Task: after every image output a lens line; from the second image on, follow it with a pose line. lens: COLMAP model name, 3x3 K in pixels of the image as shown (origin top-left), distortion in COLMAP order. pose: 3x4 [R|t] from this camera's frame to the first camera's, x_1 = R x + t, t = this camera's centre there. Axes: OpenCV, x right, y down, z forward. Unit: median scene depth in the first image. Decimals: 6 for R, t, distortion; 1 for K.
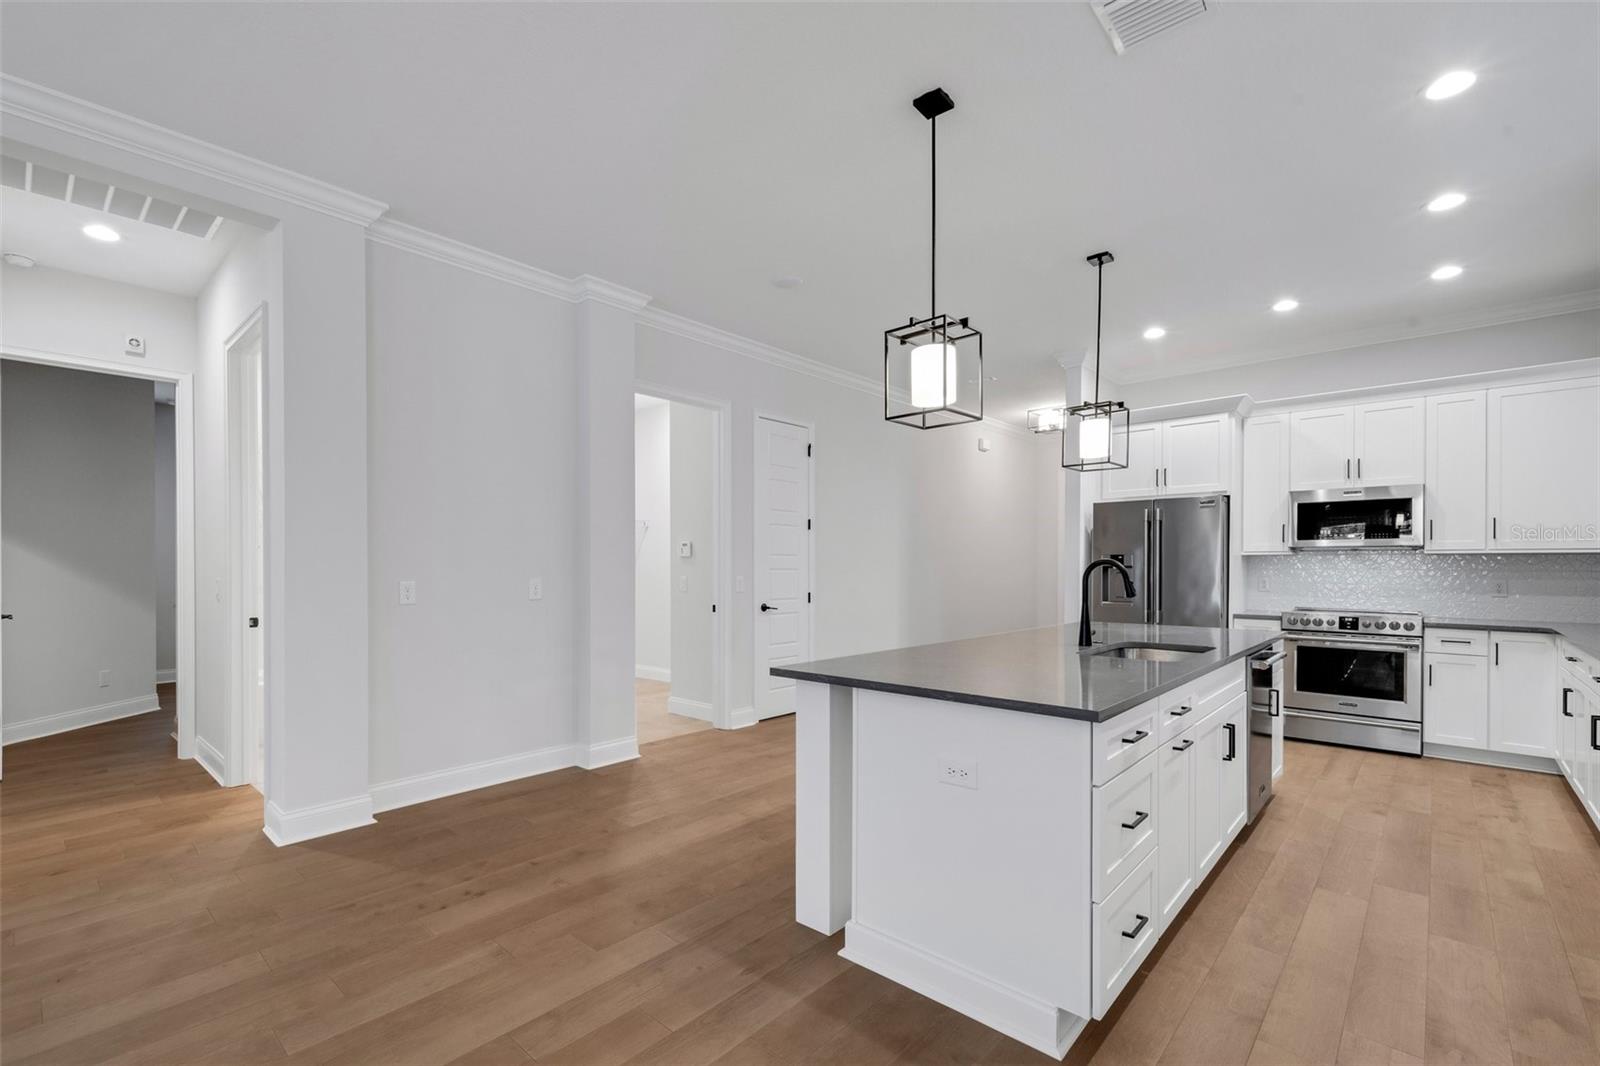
lens RADIAL K [[700.2, 0, 787.0], [0, 700.2, 568.0], [0, 0, 1]] dist [0.014936, -0.001905]
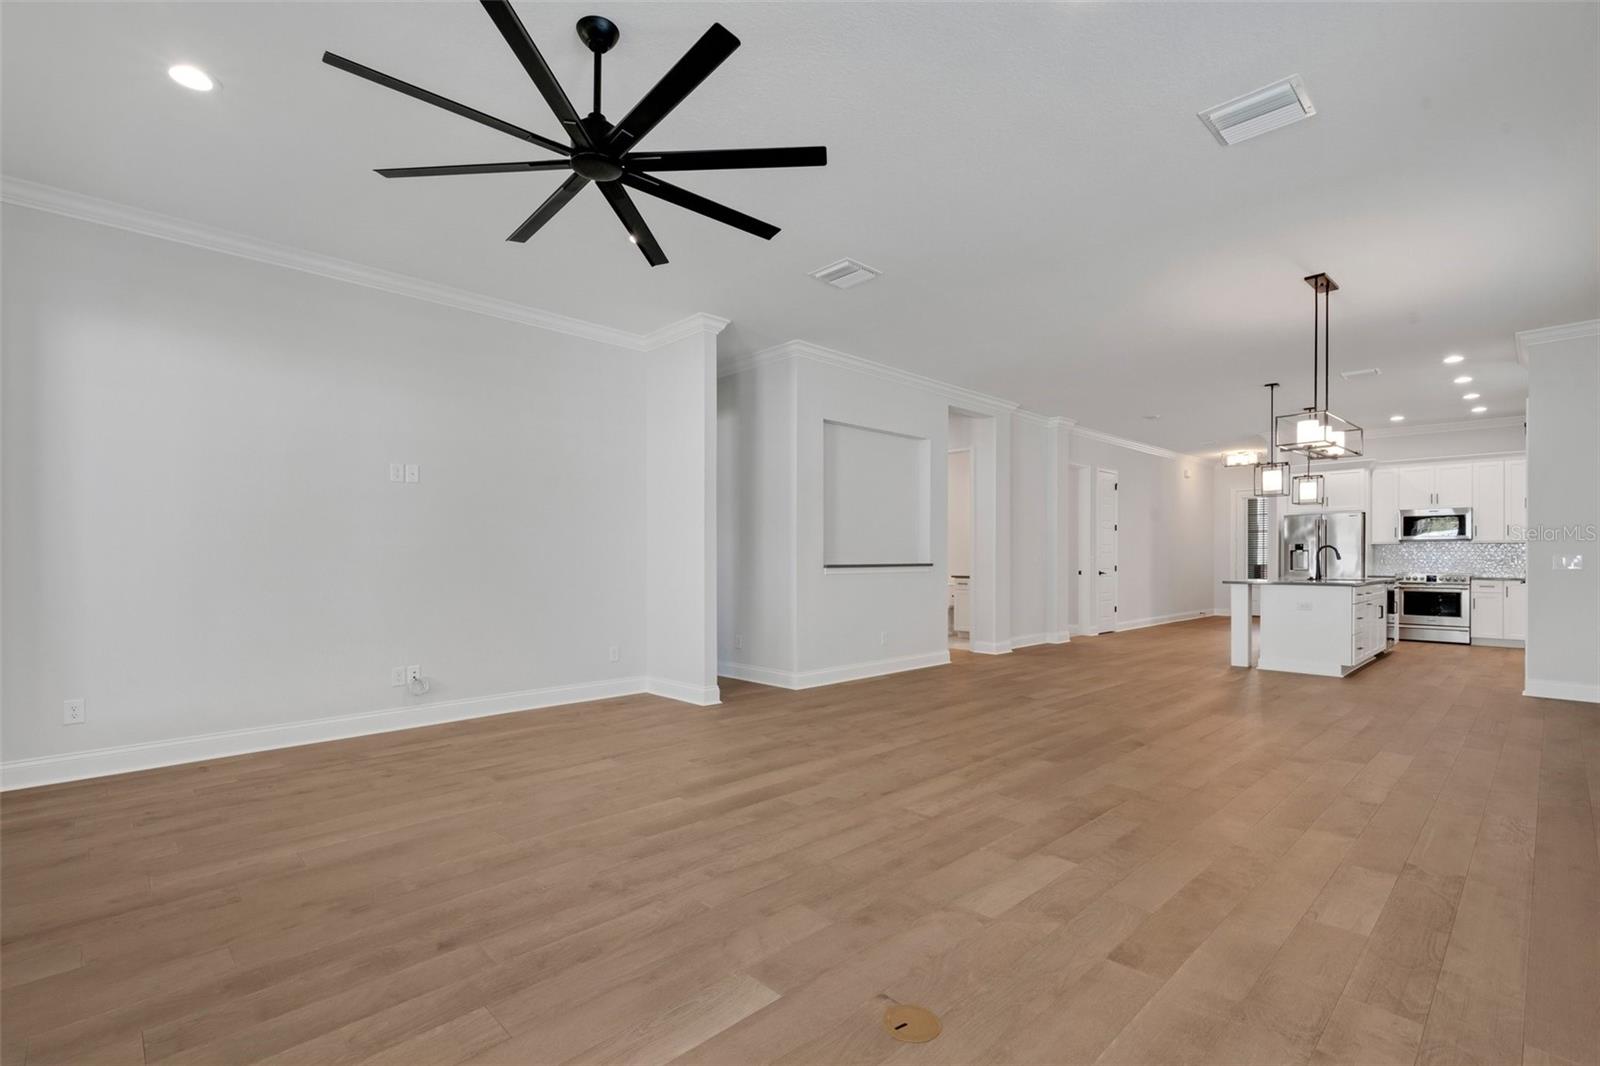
lens RADIAL K [[741.8, 0, 768.4], [0, 741.8, 561.6], [0, 0, 1]] dist [0.016394, -0.003564]
pose [[0.997902, -0.000838, -0.064730, -0.932110], [0.000788, 0.999999, -0.000799, 0.032235], [0.064730, 0.000746, 0.997903, -1.229070]]
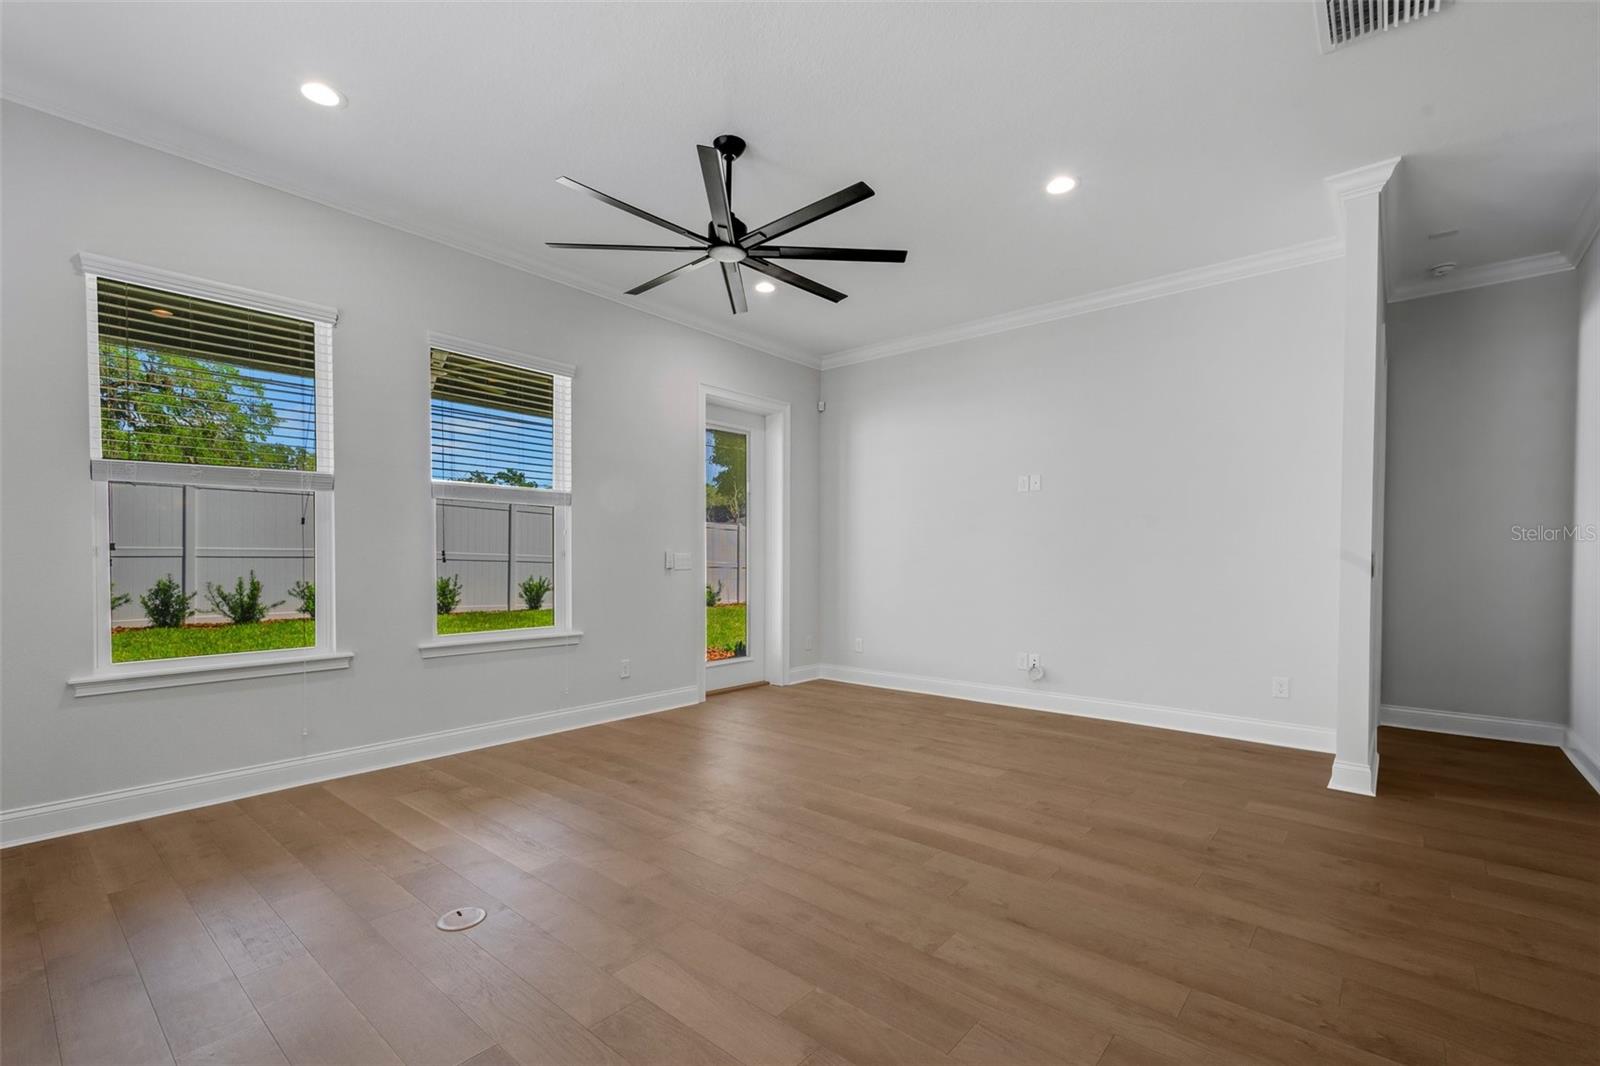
lens RADIAL K [[700.2, 0, 794.2], [0, 700.2, 569.5], [0, 0, 1]] dist [0.014936, -0.001905]
pose [[0.034342, 0.016064, -0.999281, -0.378235], [-0.007544, 0.999846, 0.015814, 0.029207], [0.999382, 0.006995, 0.034458, -0.597973]]
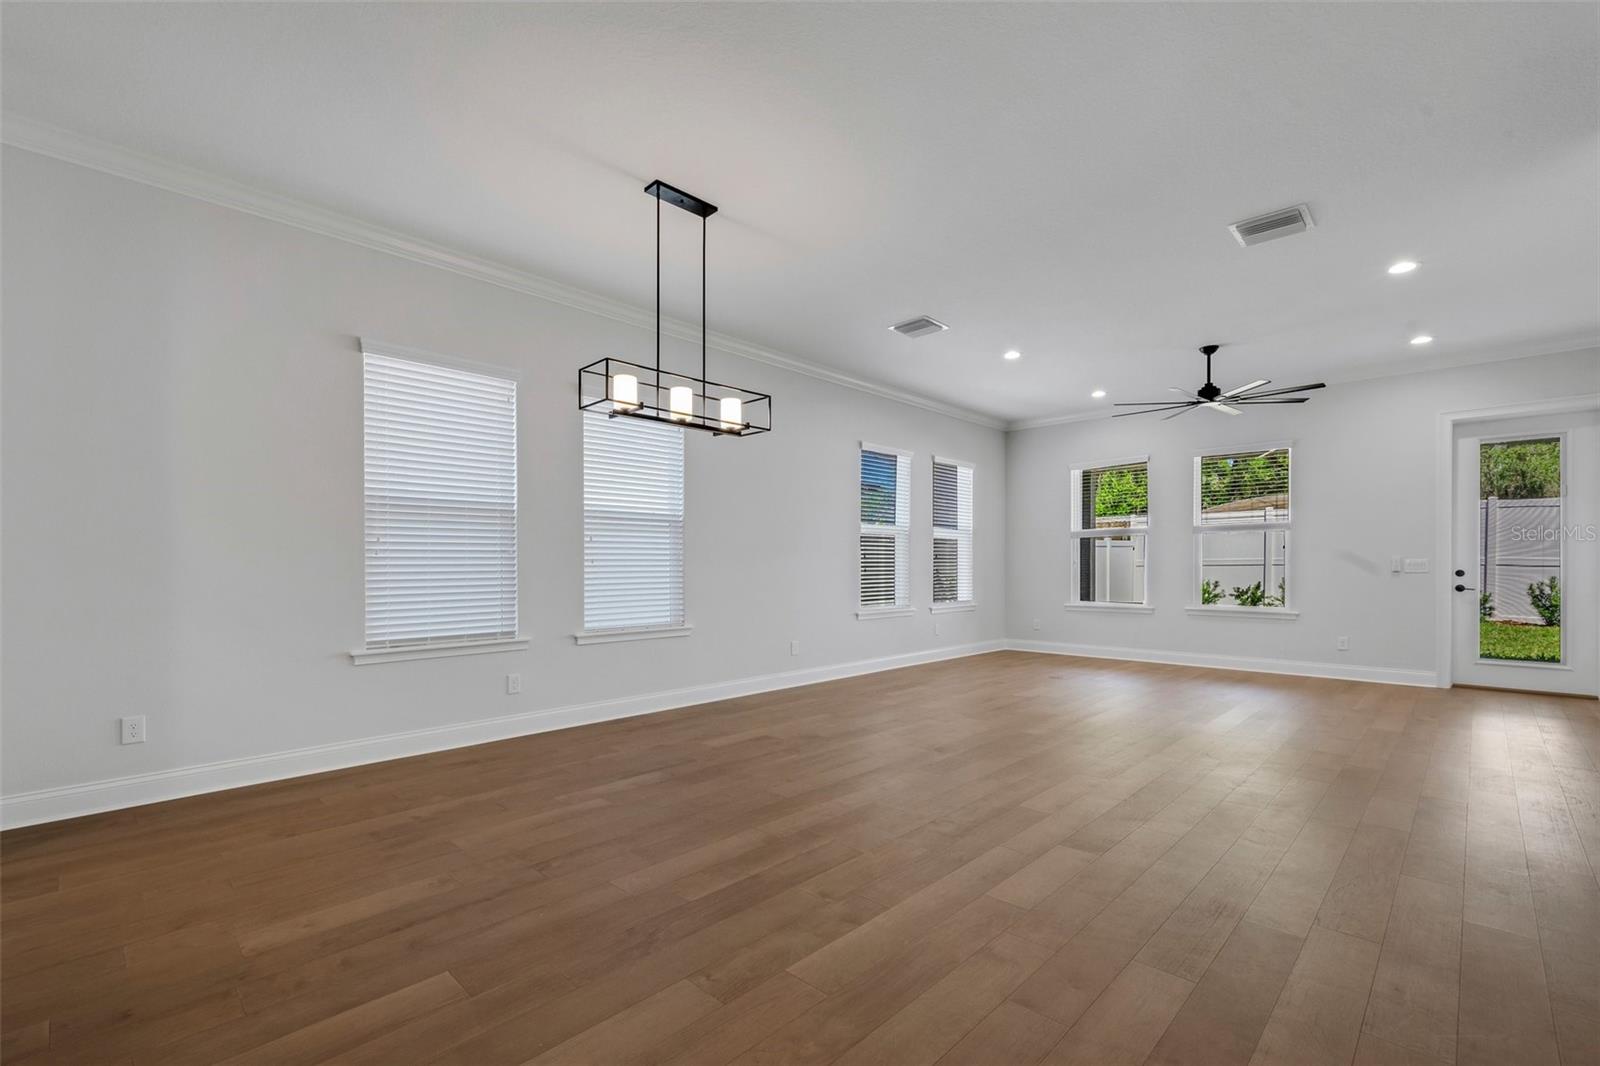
lens RADIAL K [[700.2, 0, 787.6], [0, 700.2, 569.7], [0, 0, 1]] dist [0.014936, -0.001905]
pose [[-0.999613, -0.001476, 0.027784, -0.321461], [-0.001188, 0.999946, 0.010364, 0.030088], [-0.027798, 0.010327, -0.999560, 0.708772]]
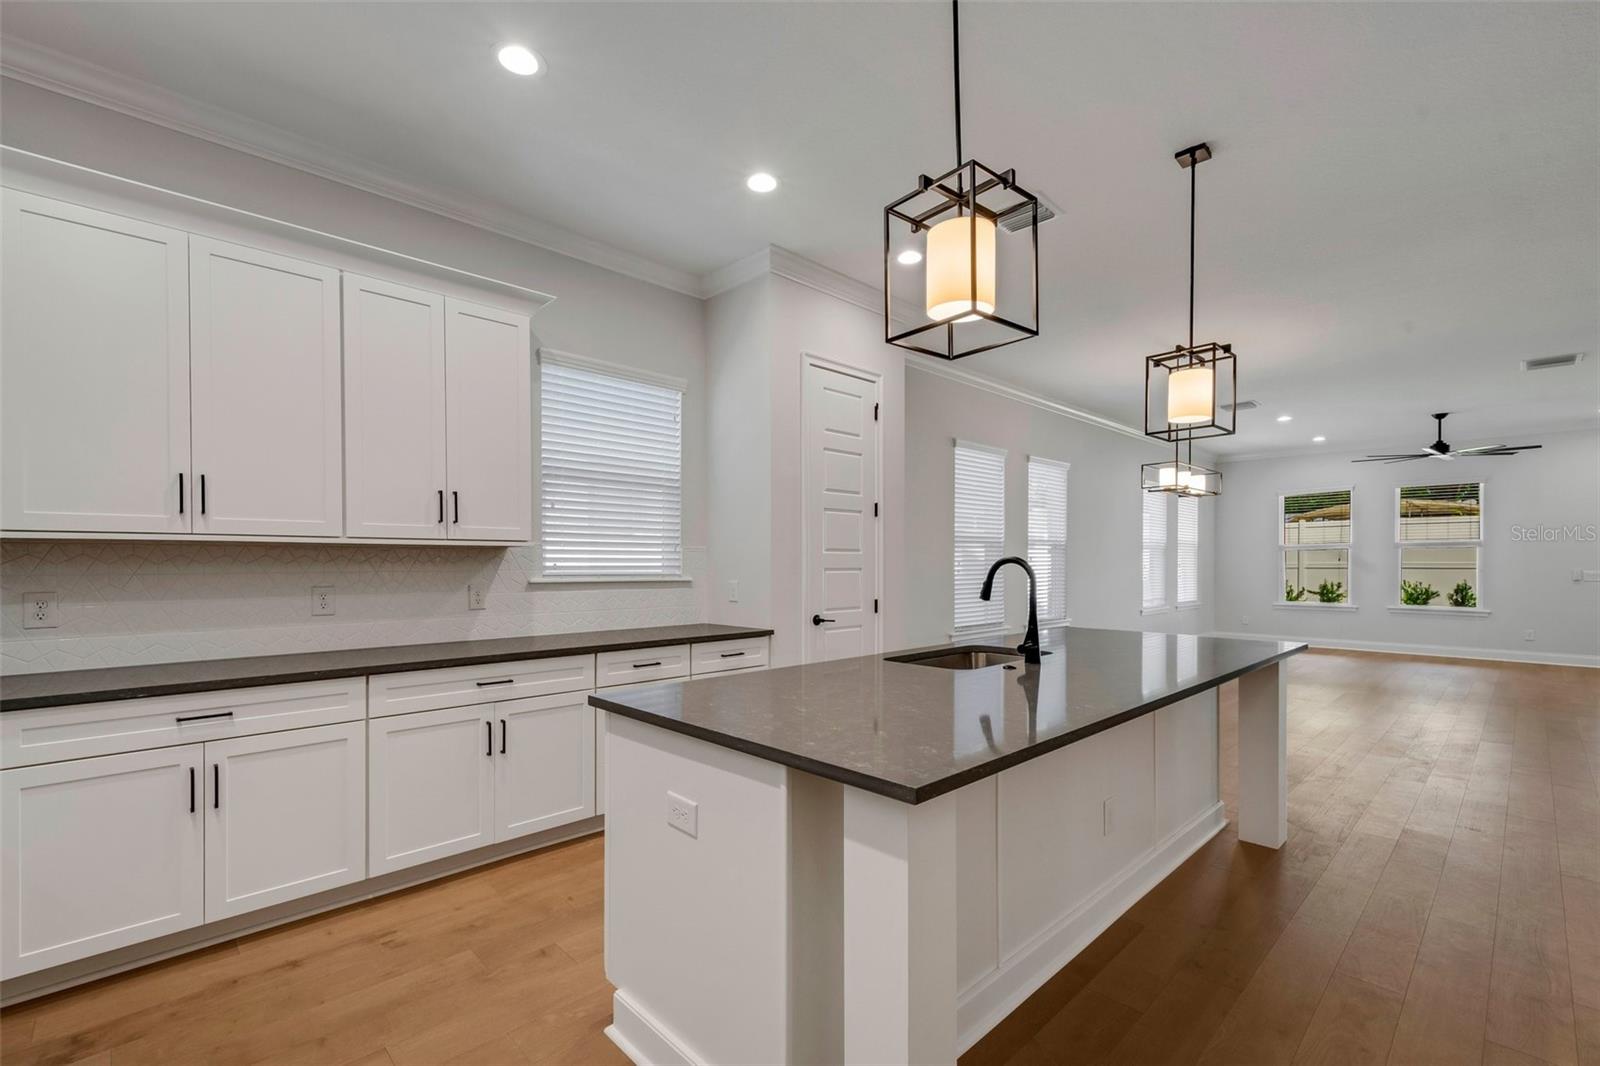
lens RADIAL K [[700.2, 0, 794.8], [0, 700.2, 562.3], [0, 0, 1]] dist [0.014936, -0.001905]
pose [[-0.998325, -0.002840, 0.057794, 0.449542], [-0.002487, 0.999978, 0.006182, -0.006921], [-0.057810, 0.006028, -0.998309, 1.244786]]
